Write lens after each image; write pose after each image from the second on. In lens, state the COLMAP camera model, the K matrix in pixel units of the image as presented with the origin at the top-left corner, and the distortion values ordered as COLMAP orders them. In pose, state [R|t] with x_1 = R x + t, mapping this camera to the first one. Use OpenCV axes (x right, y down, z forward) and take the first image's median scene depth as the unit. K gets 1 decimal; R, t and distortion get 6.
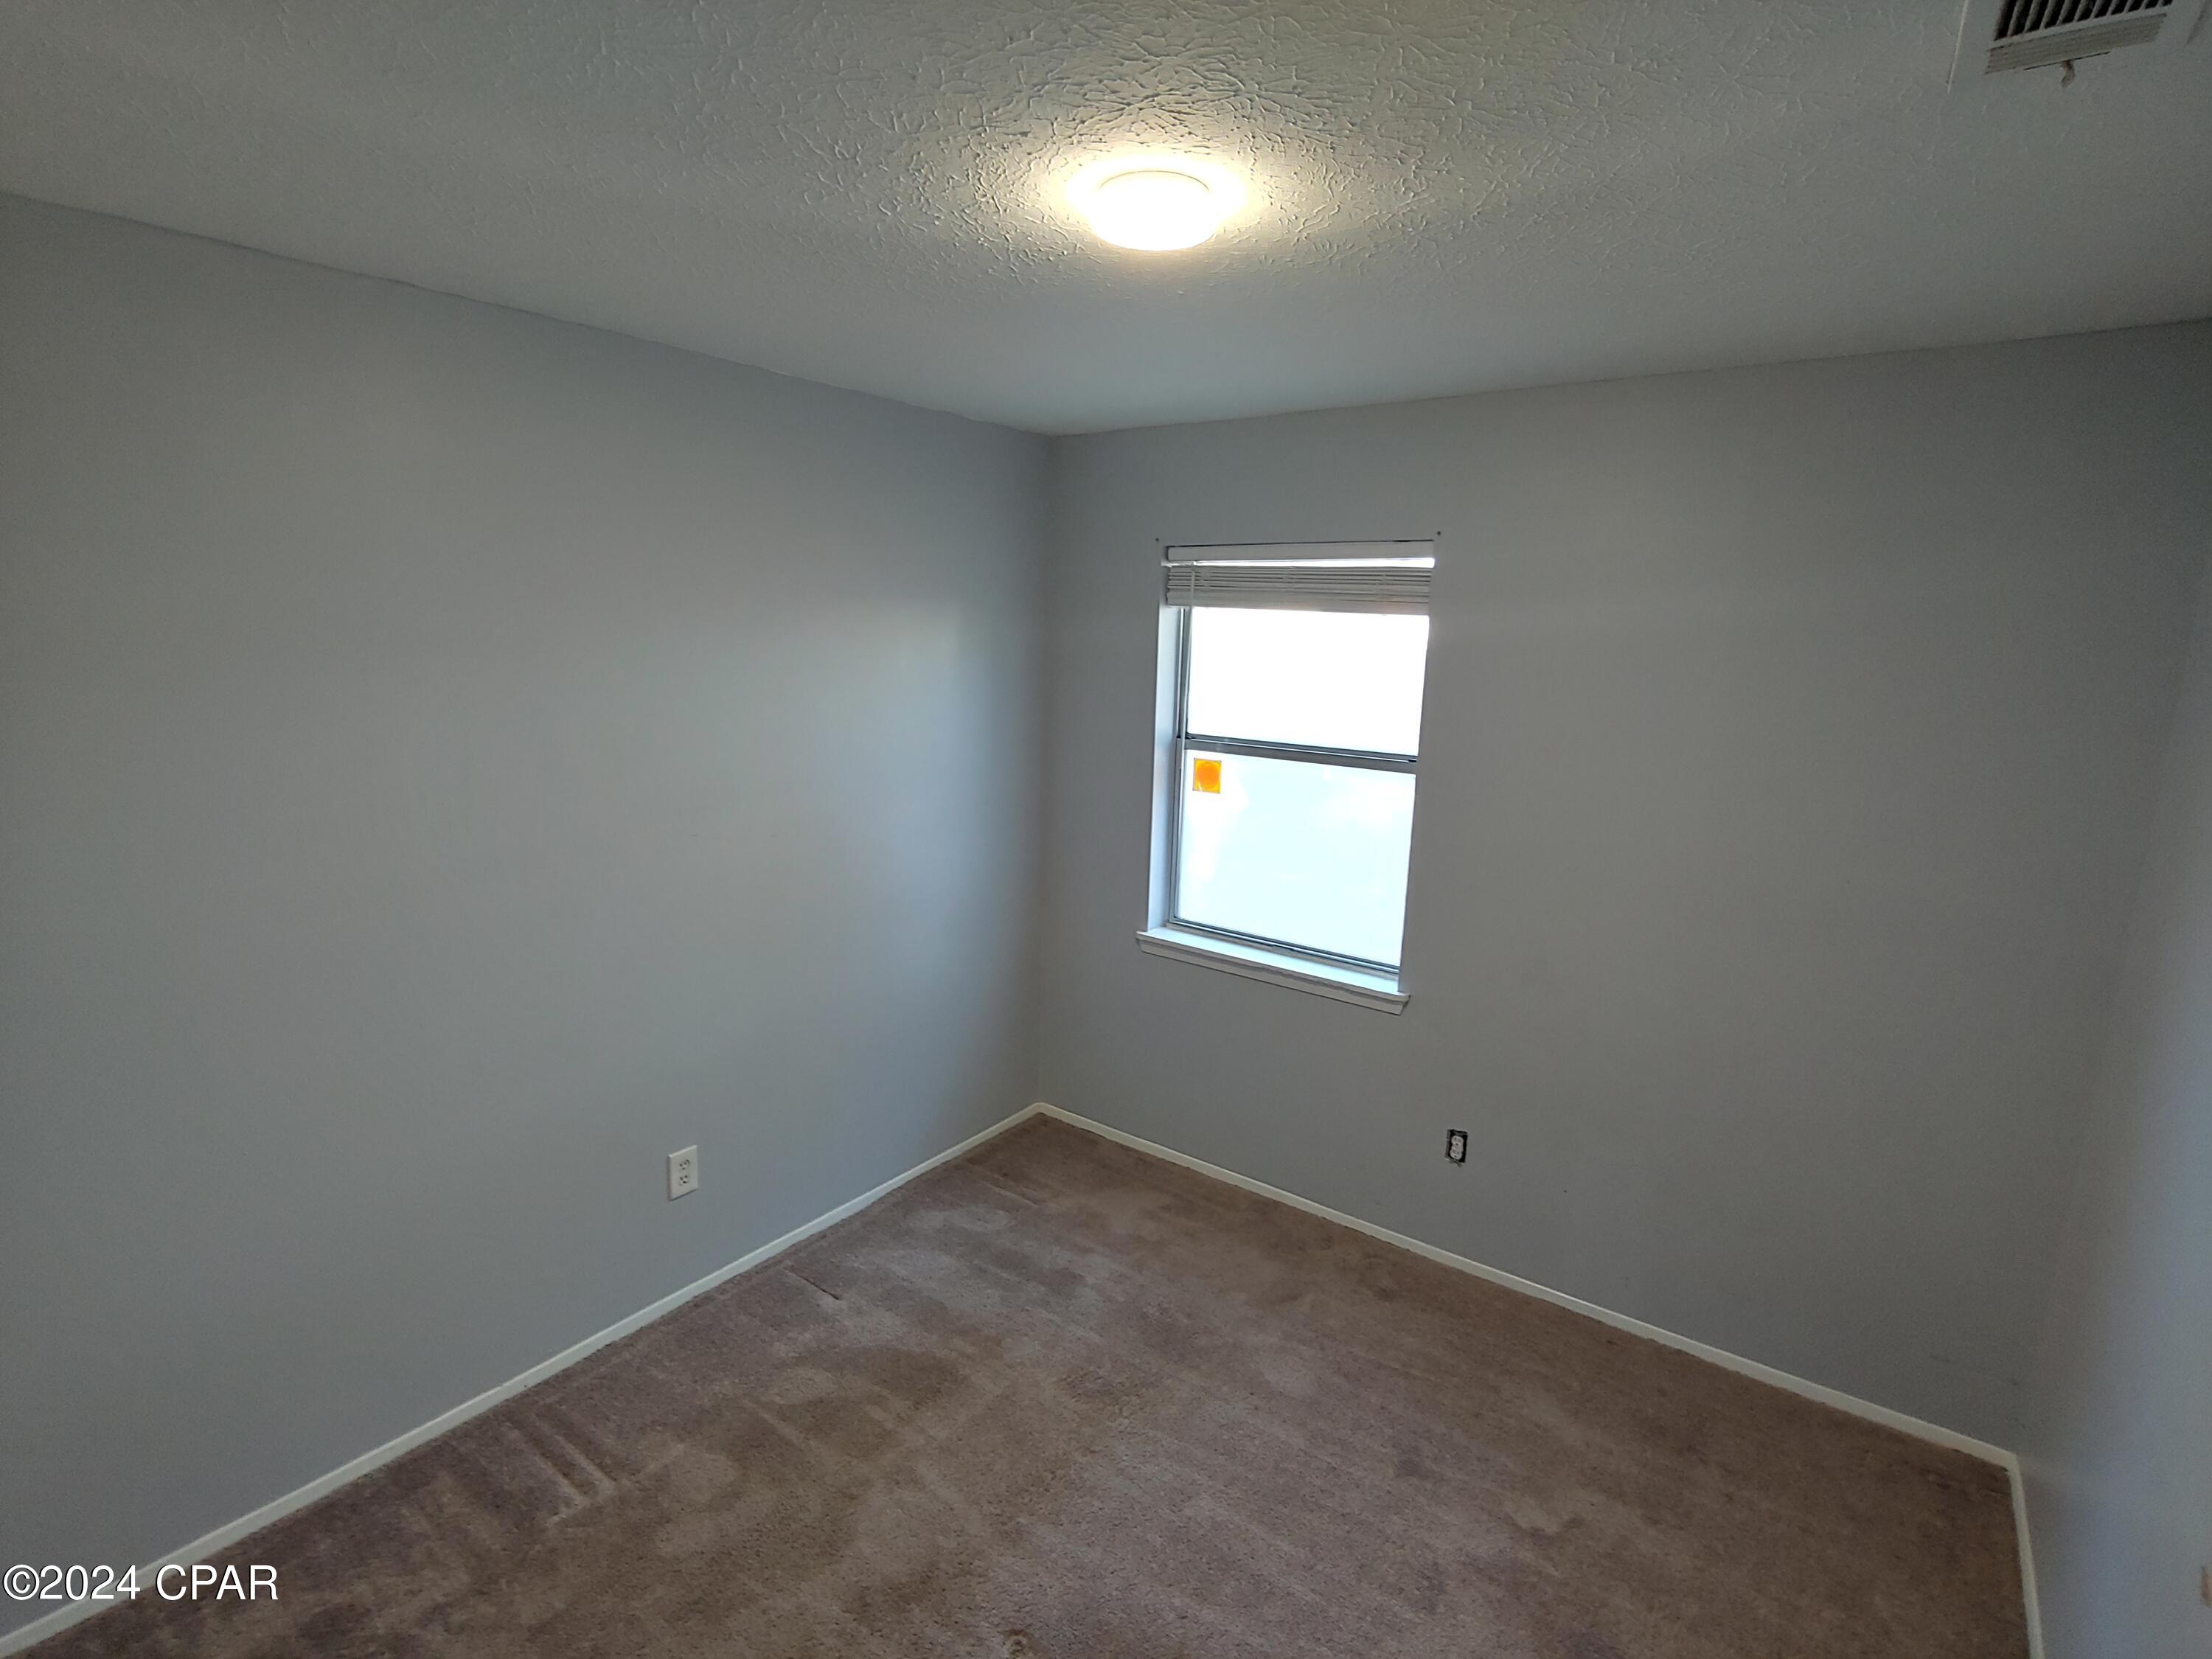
lens RADIAL K [[1058.1, 0, 1105.5], [0, 1058.1, 812.4], [0, 0, 1]] dist [-0.005654, -0.011242]
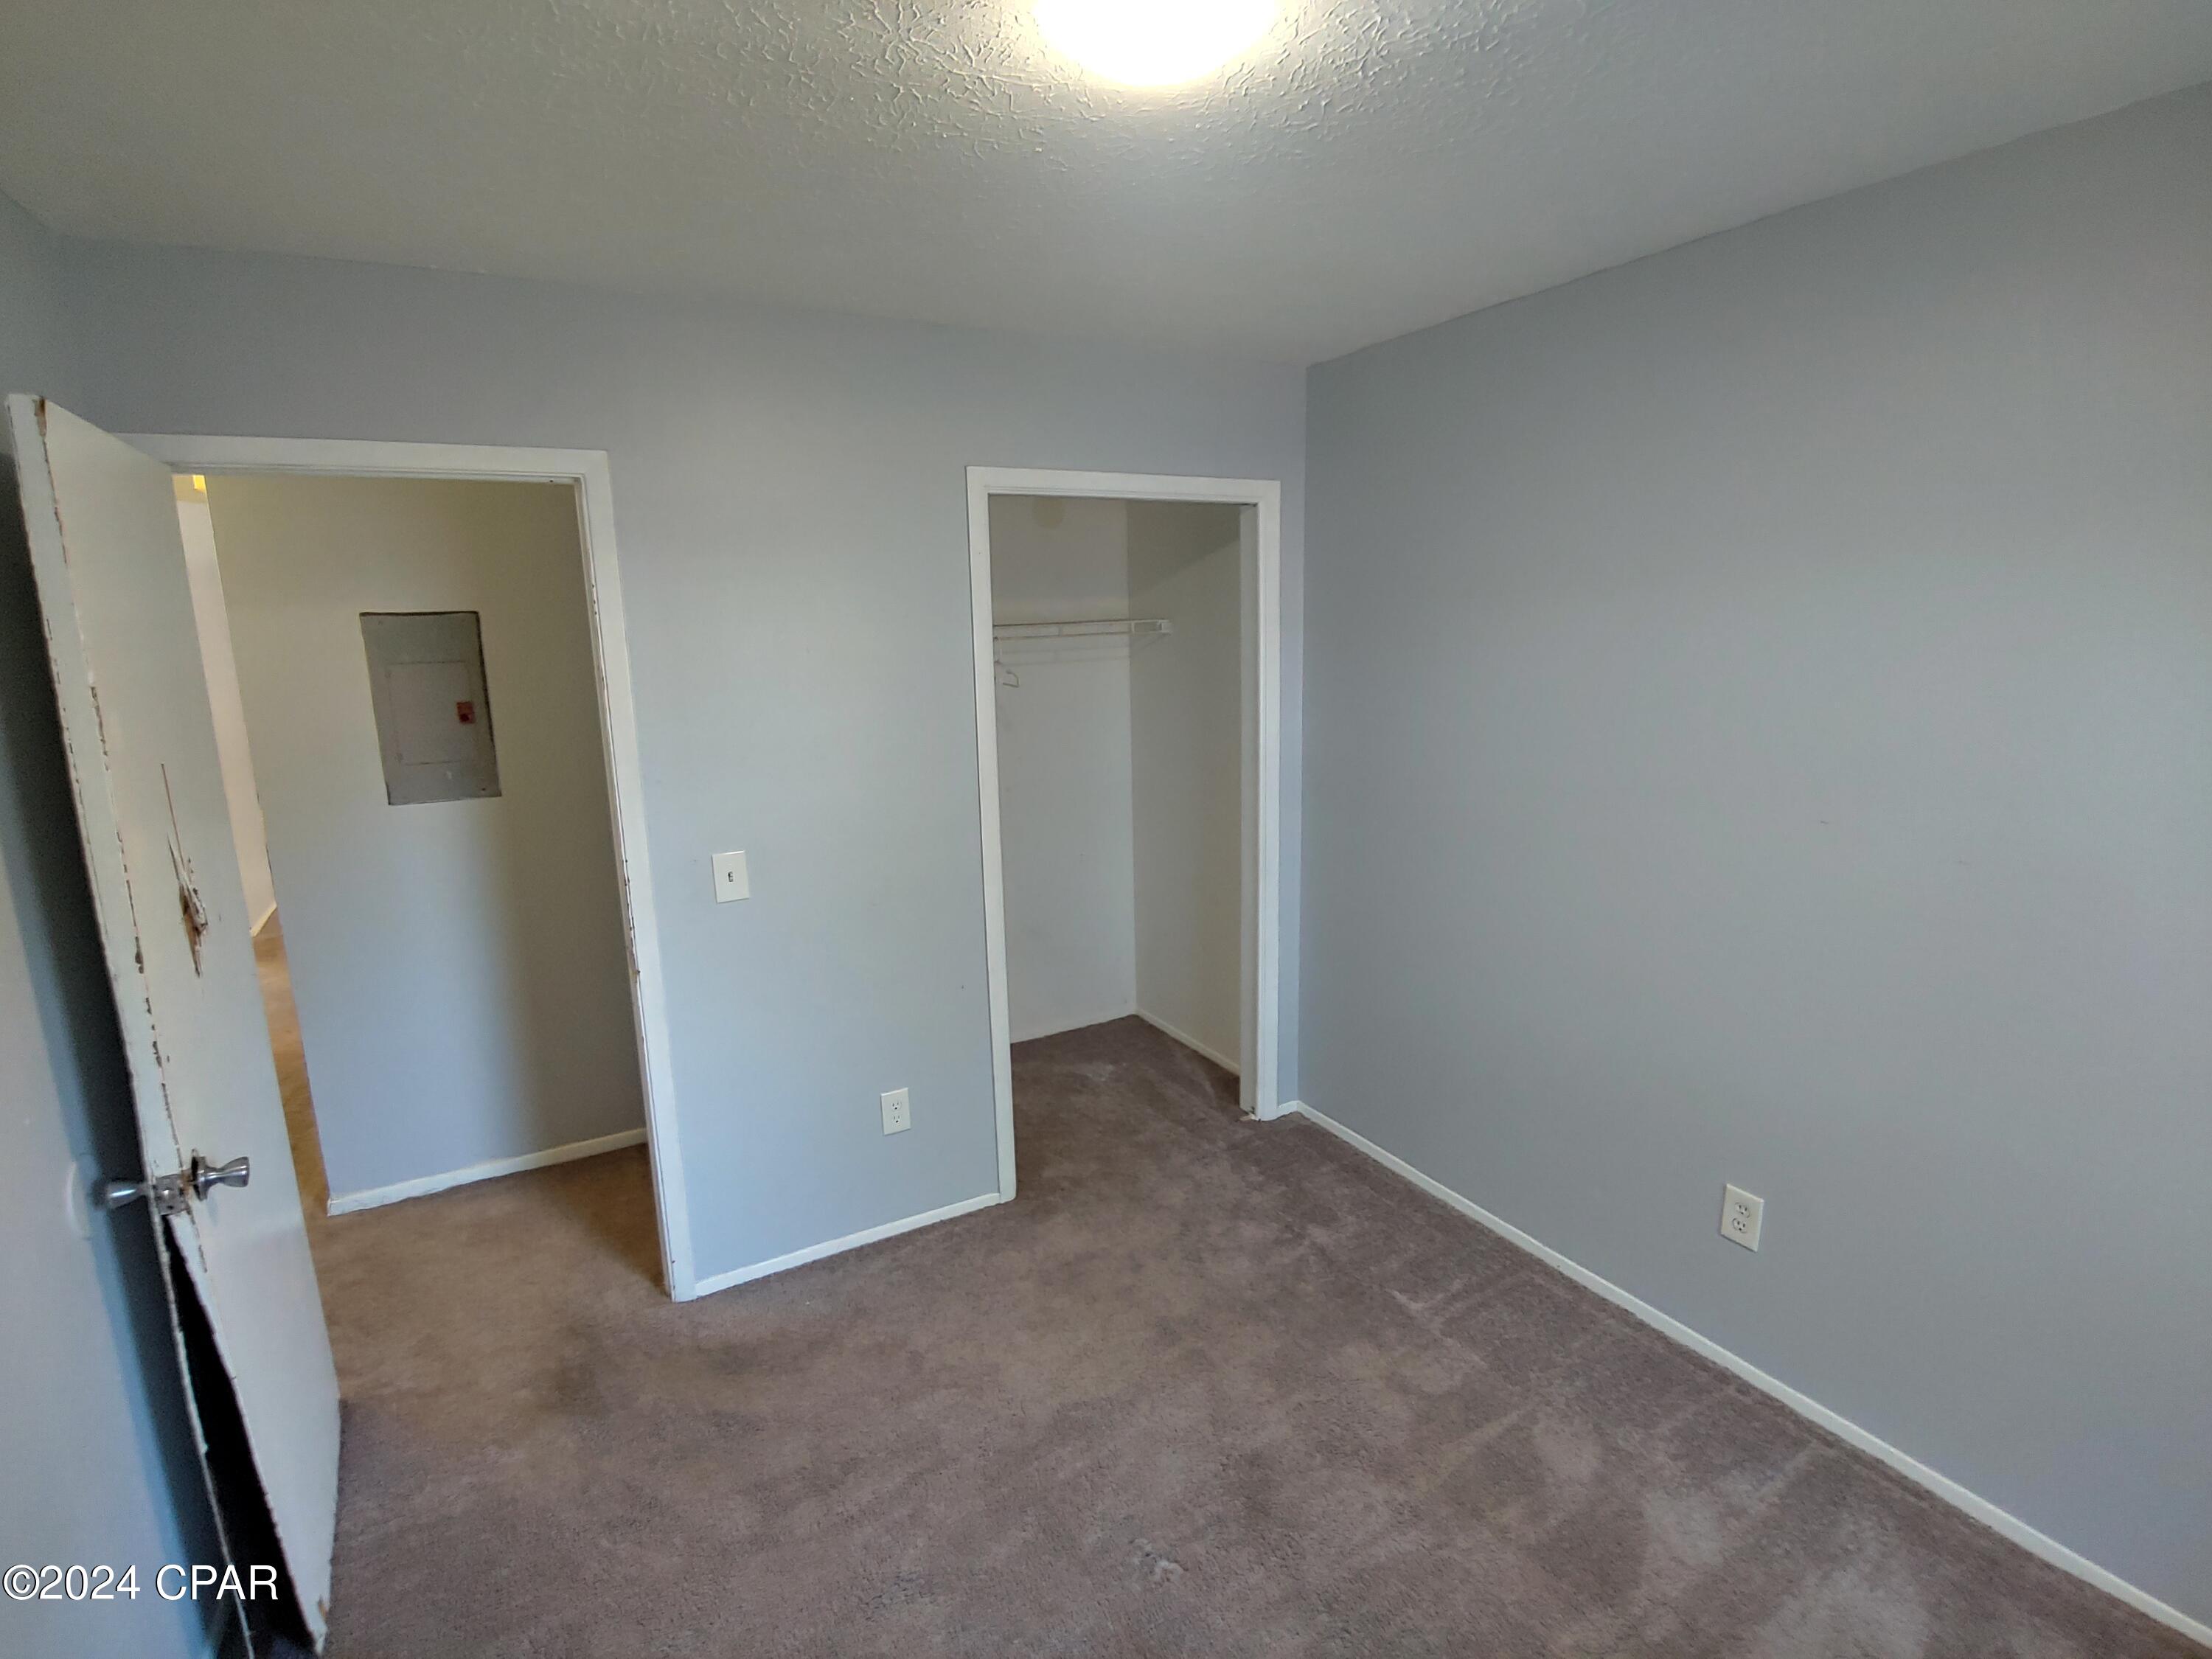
lens RADIAL K [[1058.1, 0, 1105.5], [0, 1058.1, 812.4], [0, 0, 1]] dist [-0.005654, -0.011242]
pose [[-0.400935, 0.152307, -0.903357, 0.545762], [-0.150197, 0.961811, 0.228824, -0.085949], [0.903710, 0.227425, -0.362748, 0.853895]]
